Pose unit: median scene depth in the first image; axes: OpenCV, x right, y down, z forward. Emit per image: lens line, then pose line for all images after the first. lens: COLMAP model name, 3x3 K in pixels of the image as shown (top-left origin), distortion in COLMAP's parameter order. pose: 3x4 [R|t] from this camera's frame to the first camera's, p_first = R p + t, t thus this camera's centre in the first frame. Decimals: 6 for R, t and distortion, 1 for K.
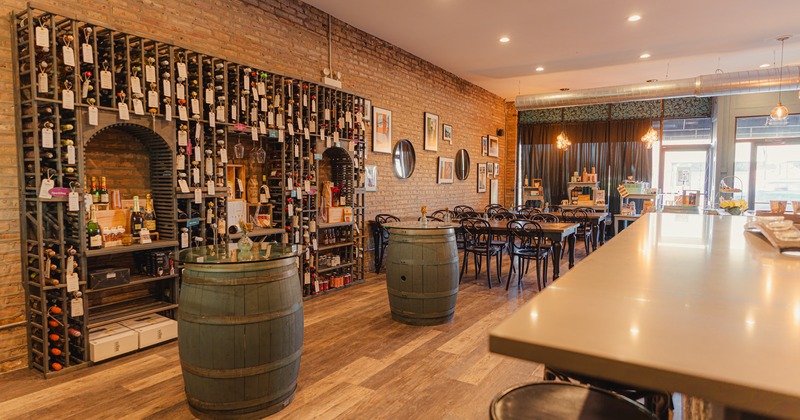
lens RADIAL K [[456.3, 0, 401.2], [0, 456.3, 210.5], [0, 0, 1]] dist [-0.000073, -0.001359]
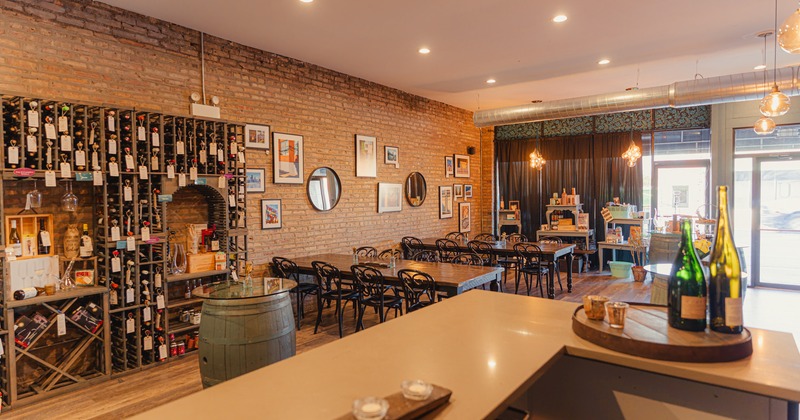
lens RADIAL K [[456.3, 0, 399.2], [0, 456.3, 209.8], [0, 0, 1]] dist [-0.000073, -0.001359]
pose [[0.996221, -0.013946, -0.085732, 0.249167], [0.011826, 0.999613, -0.025183, -0.053138], [0.086050, 0.024074, 0.996000, 0.145223]]
